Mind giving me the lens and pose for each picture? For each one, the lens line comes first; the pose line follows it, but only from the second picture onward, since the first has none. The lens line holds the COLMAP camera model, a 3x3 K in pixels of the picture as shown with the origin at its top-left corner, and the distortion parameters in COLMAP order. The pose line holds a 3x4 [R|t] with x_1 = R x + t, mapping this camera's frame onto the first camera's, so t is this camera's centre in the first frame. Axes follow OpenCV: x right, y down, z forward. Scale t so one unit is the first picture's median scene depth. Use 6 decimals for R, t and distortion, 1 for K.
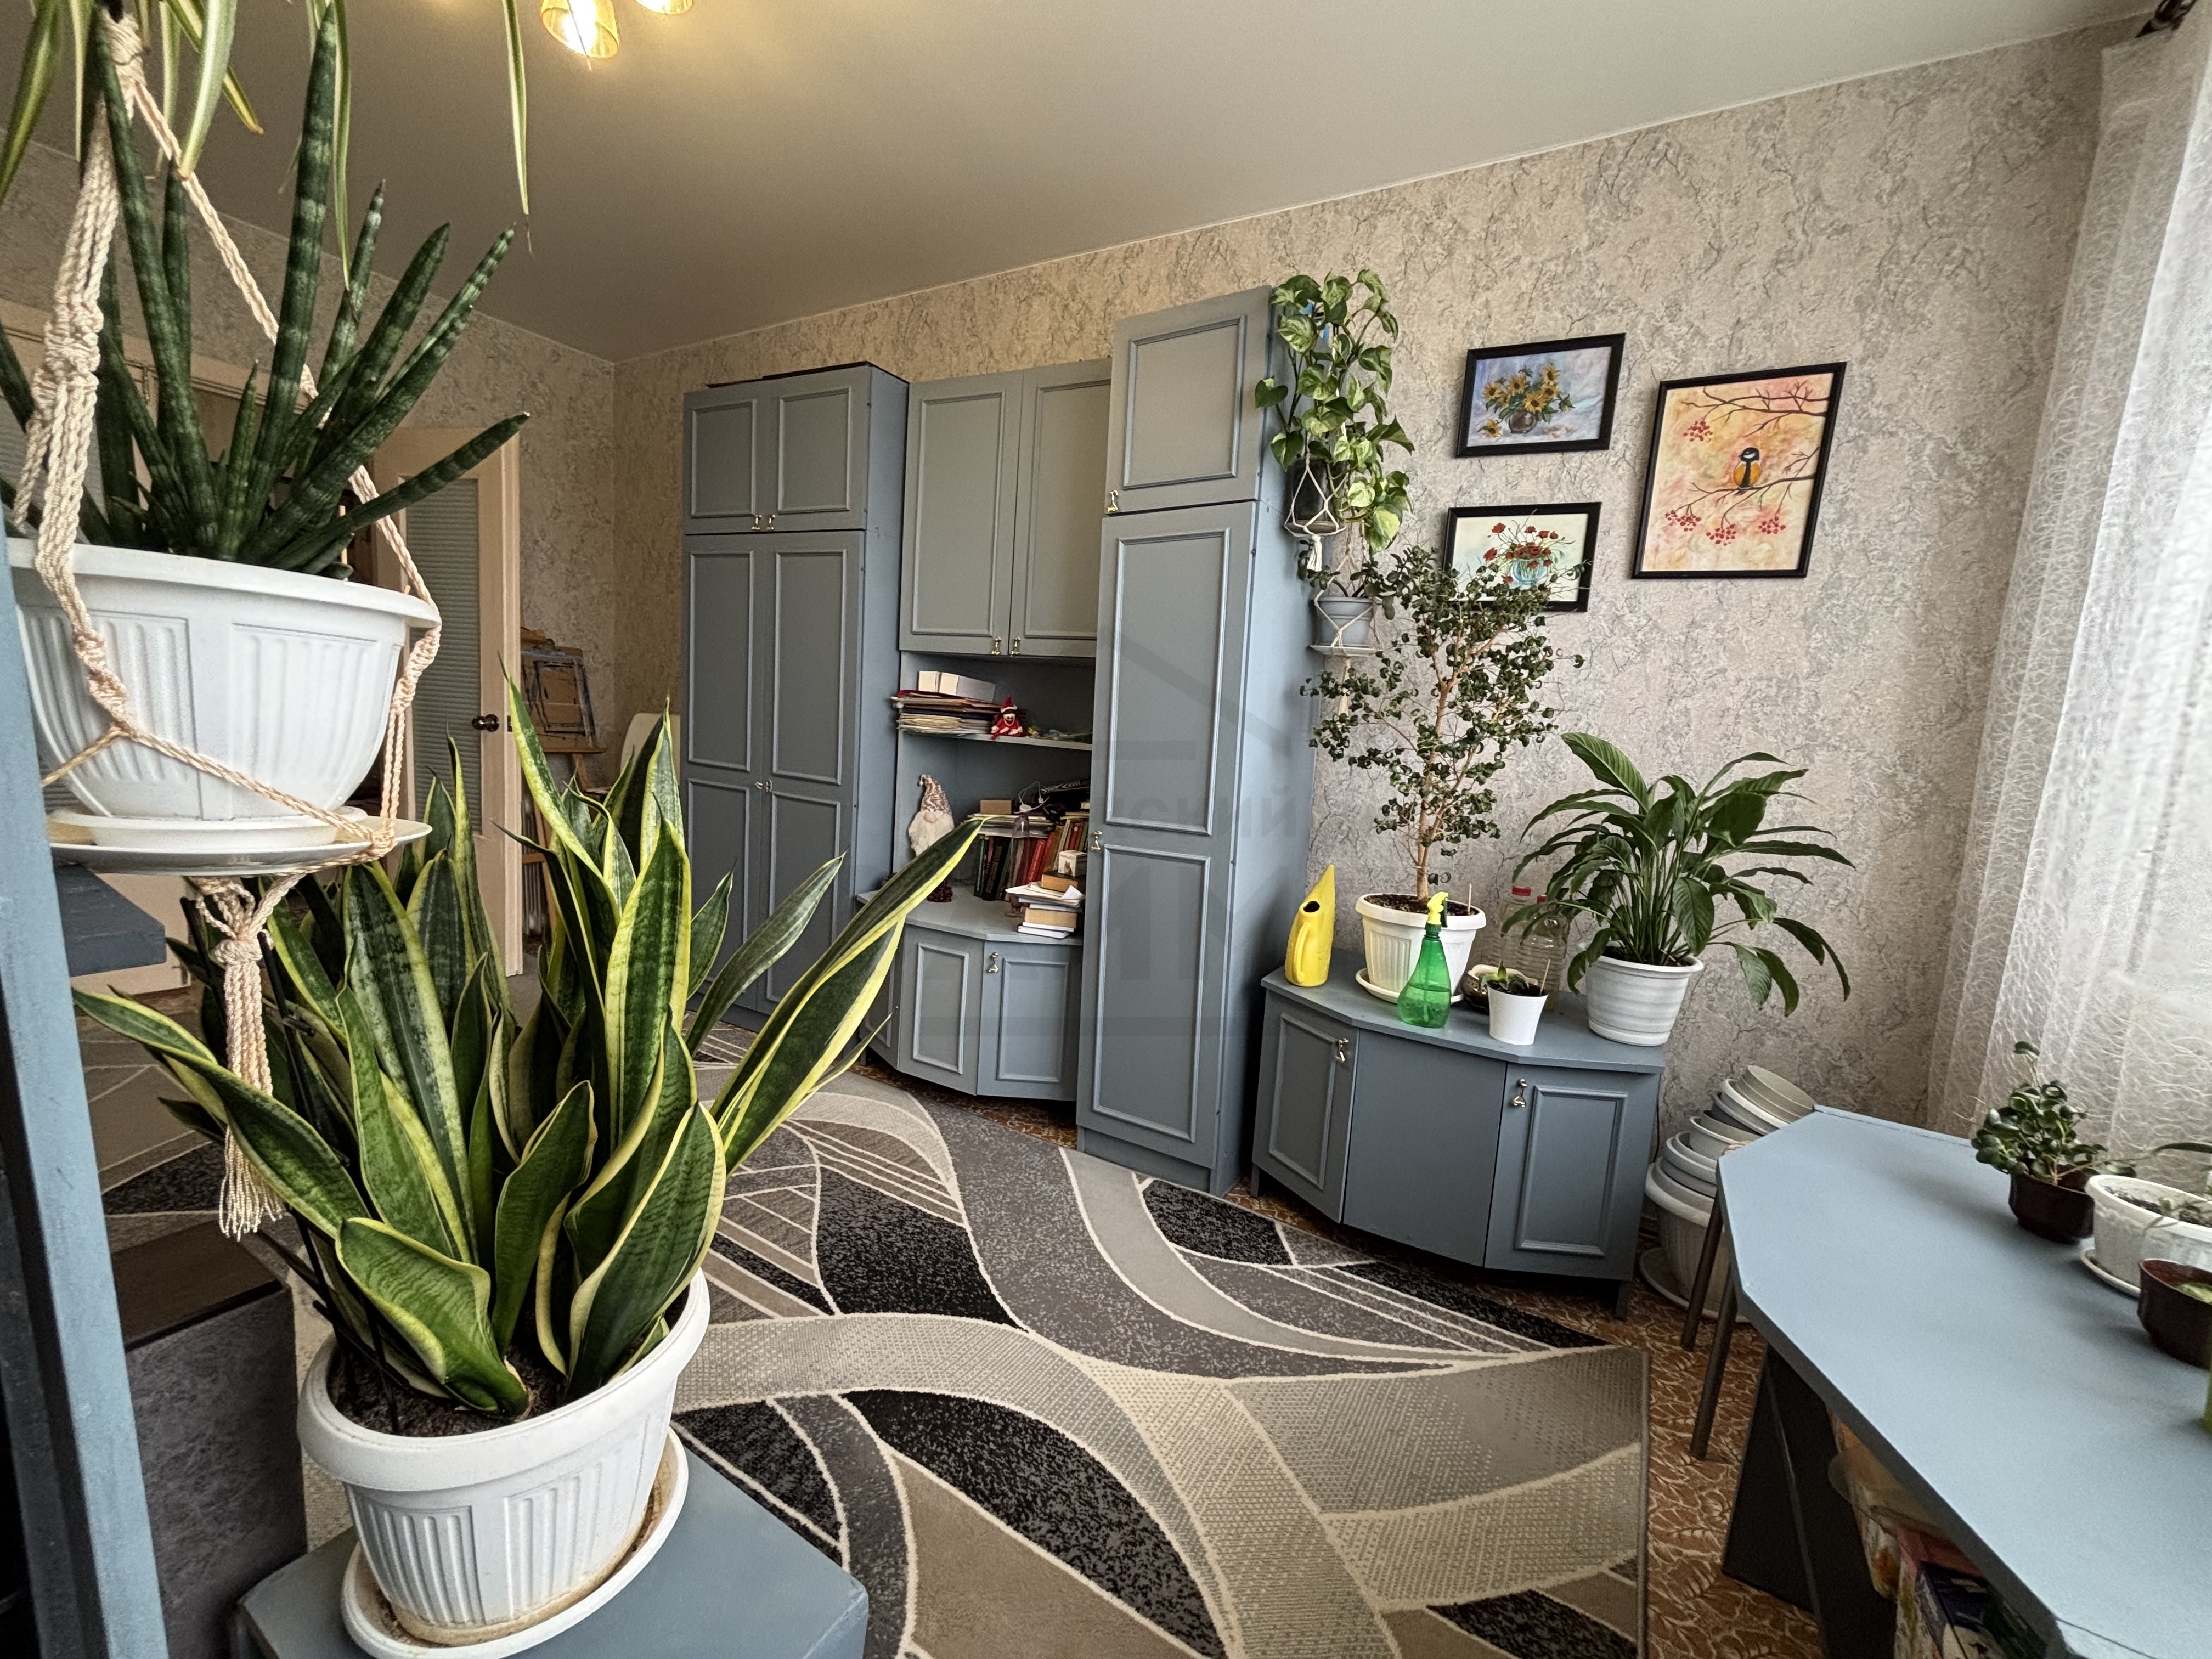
lens RADIAL K [[895.3, 0, 1098.6], [0, 895.3, 822.8], [0, 0, 1]] dist [0.018409, 0.000132]
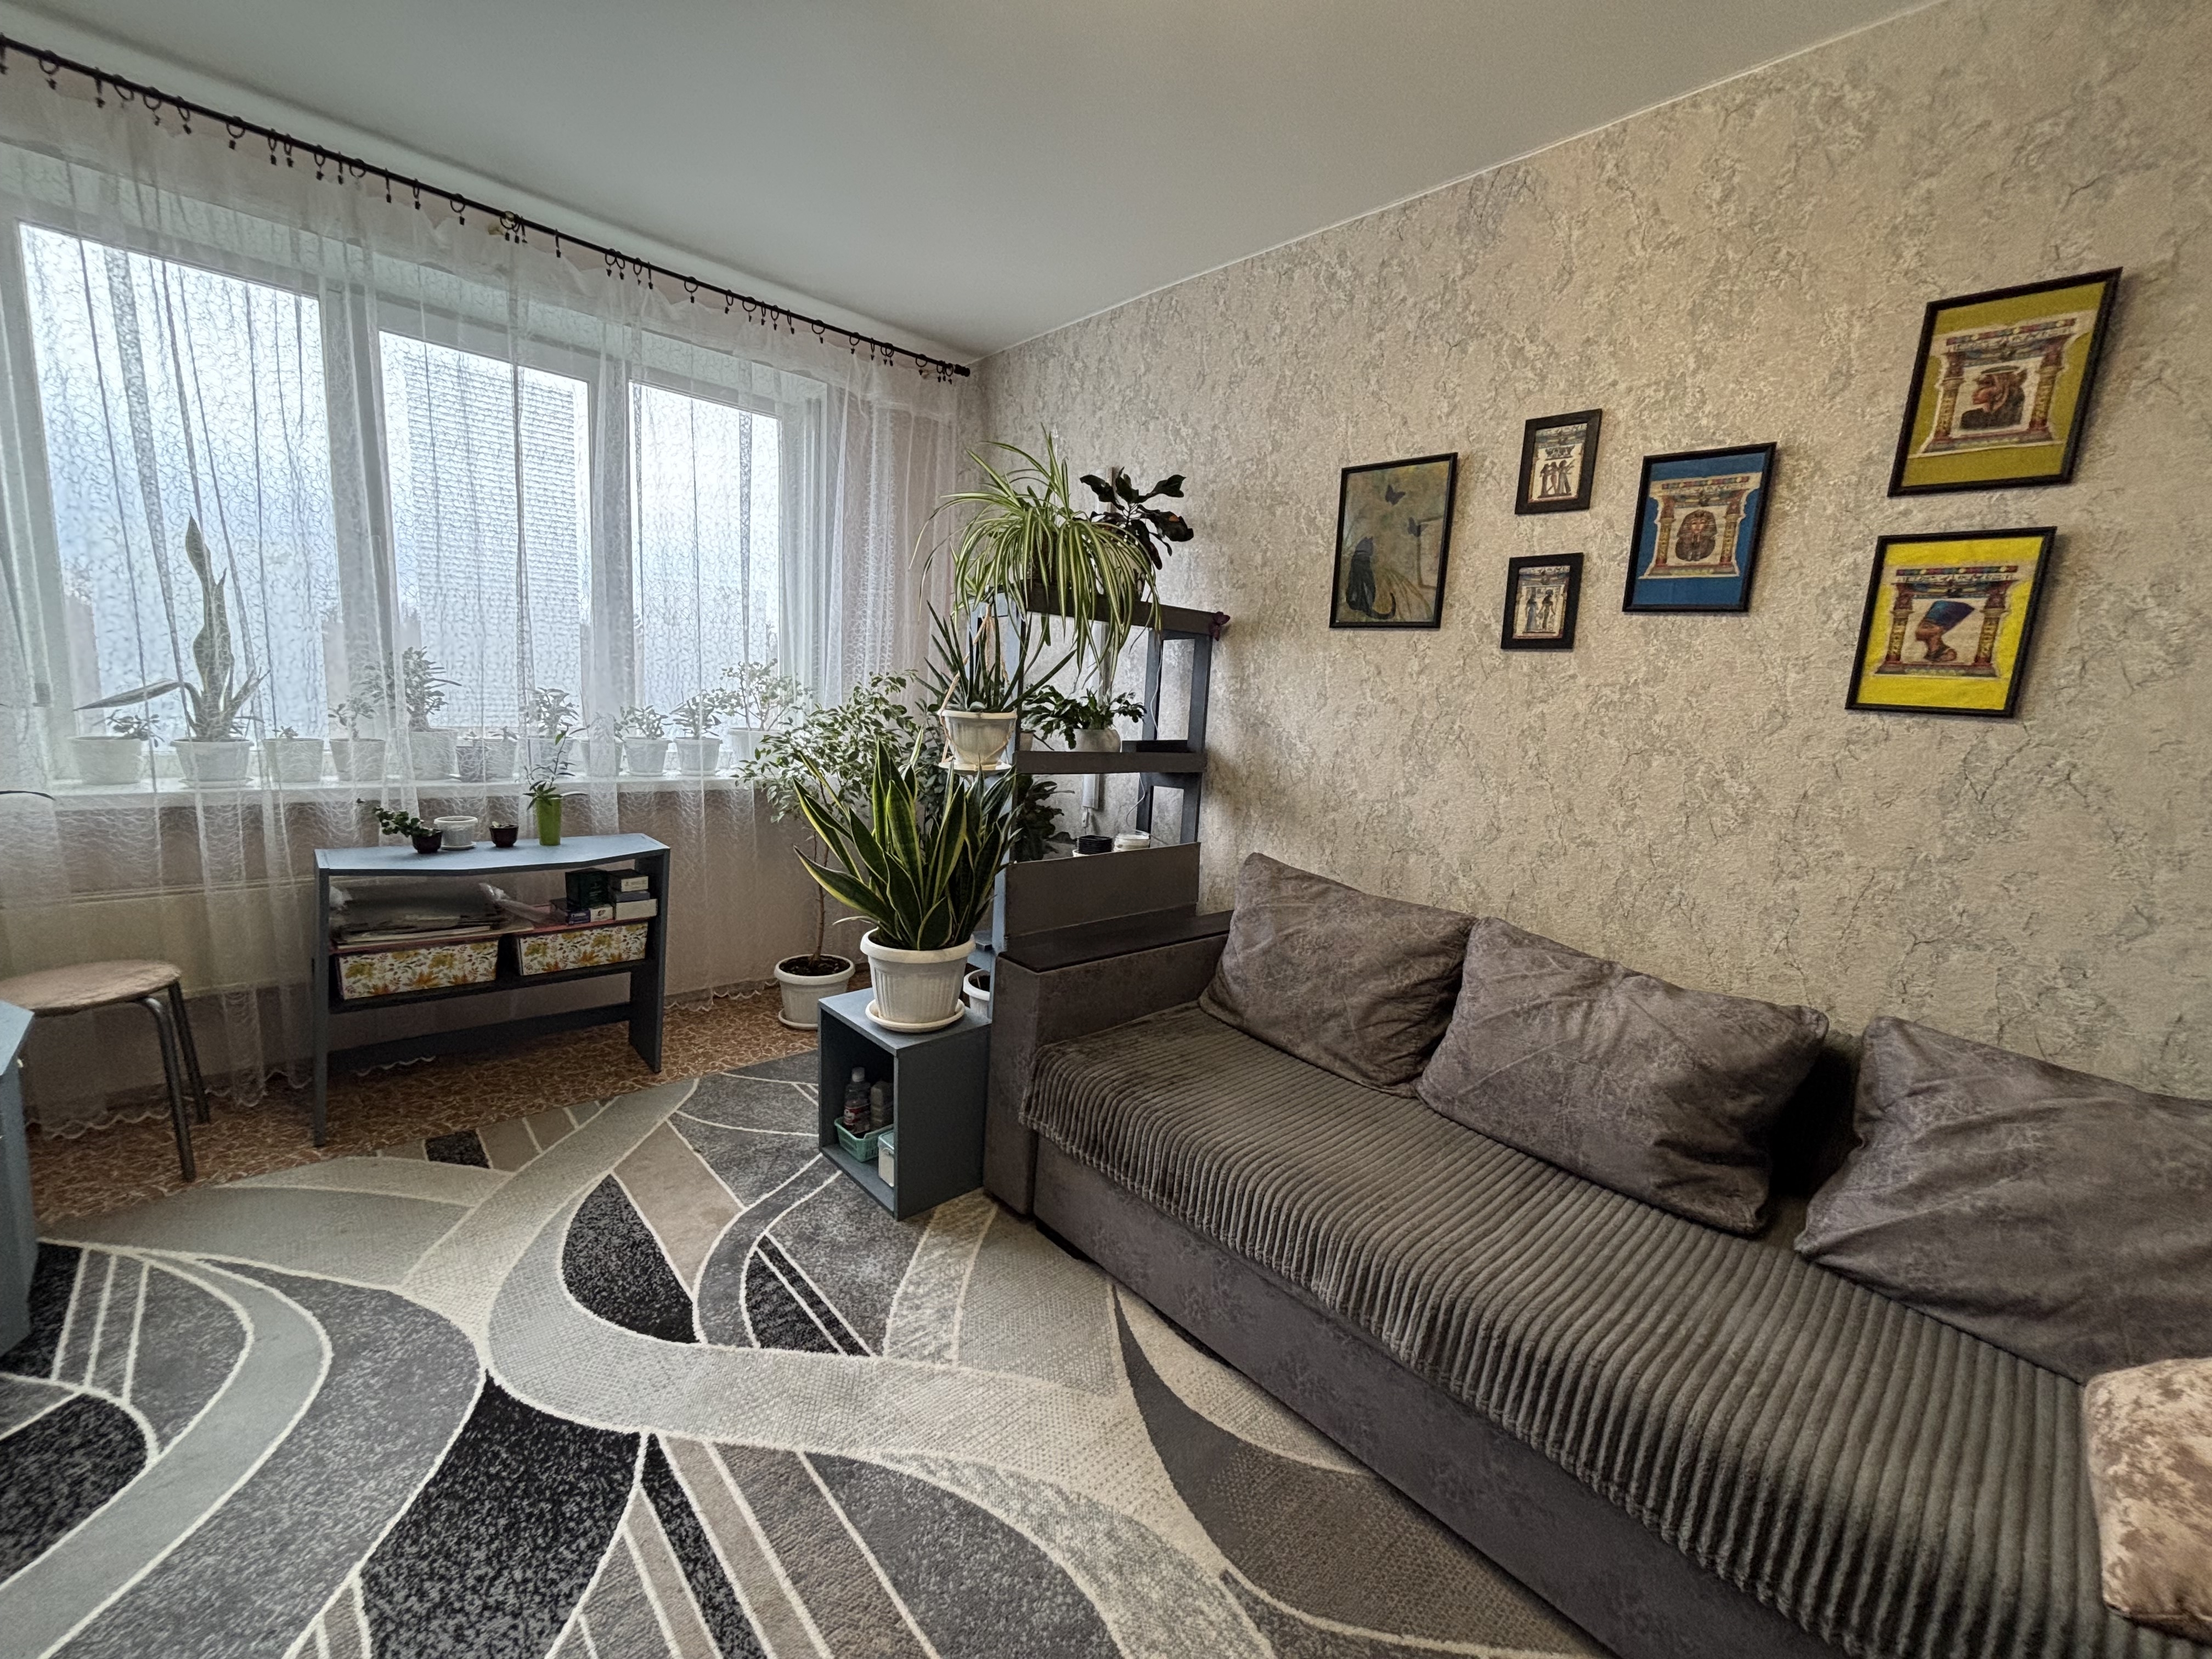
lens RADIAL K [[885.1, 0, 1091.0], [0, 885.1, 835.6], [0, 0, 1]] dist [-0.025857, 0.012631]
pose [[-0.948633, -0.172276, 0.265363, -0.857811], [-0.086617, 0.948120, 0.305884, -0.313604], [-0.304292, 0.267187, -0.914340, 1.550951]]
